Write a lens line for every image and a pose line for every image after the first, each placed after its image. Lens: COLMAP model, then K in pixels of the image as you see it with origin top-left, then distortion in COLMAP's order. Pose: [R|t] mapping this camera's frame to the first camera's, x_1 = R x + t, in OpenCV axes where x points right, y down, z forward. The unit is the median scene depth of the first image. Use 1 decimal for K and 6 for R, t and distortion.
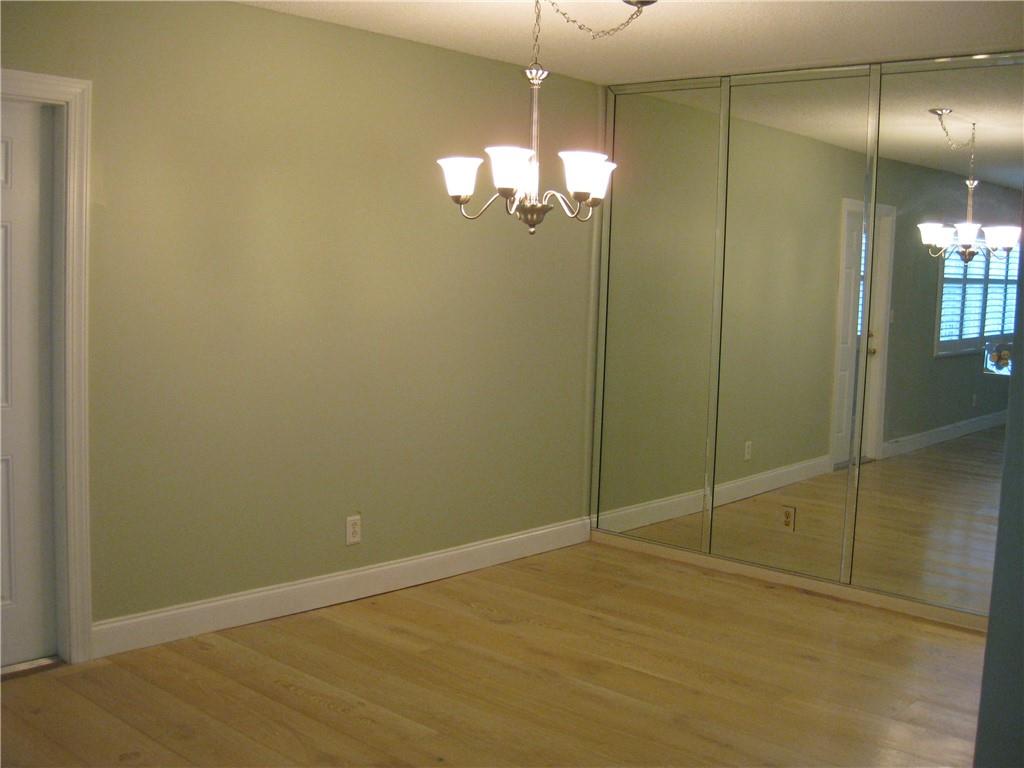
lens RADIAL K [[1104.0, 0, 512.8], [0, 1104.0, 354.4], [0, 0, 1]] dist [-0.135138, 0.026438]
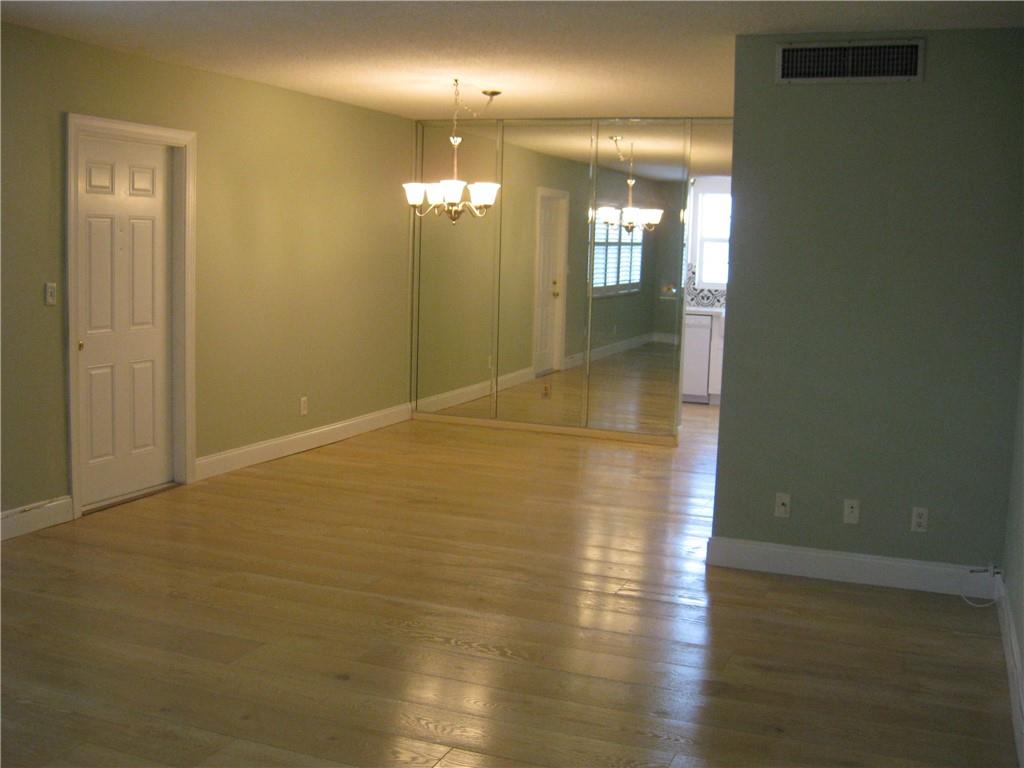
lens RADIAL K [[1128.0, 0, 512.0], [0, 1128.0, 384.0], [0, 0, 1]] dist [-0.150006, 0.026609]
pose [[0.933342, -0.048046, 0.355758, -0.336861], [0.026707, 0.997550, 0.064654, 0.022564], [-0.357993, -0.050843, 0.932339, -0.479464]]
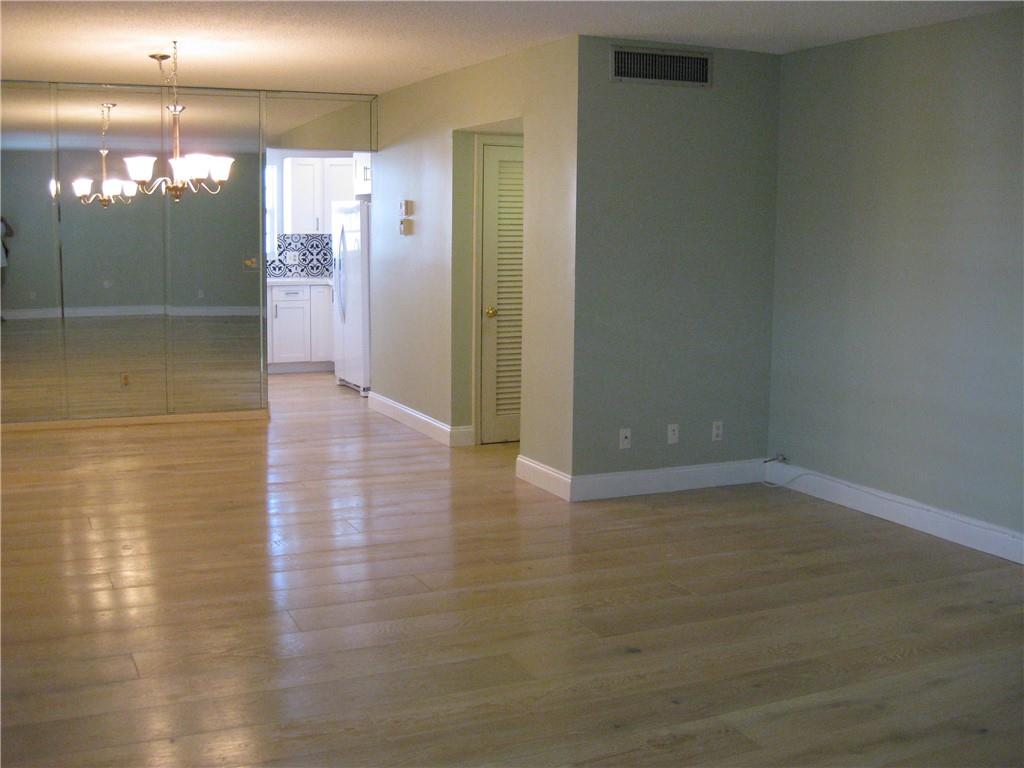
lens RADIAL K [[1118.6, 0, 512.0], [0, 1118.6, 384.0], [0, 0, 1]] dist [-0.178065, 0.013612]
pose [[0.375576, -0.159937, 0.912887, -0.786986], [0.068509, 0.987093, 0.144752, -0.025174], [-0.924256, 0.008175, 0.381686, -0.063709]]
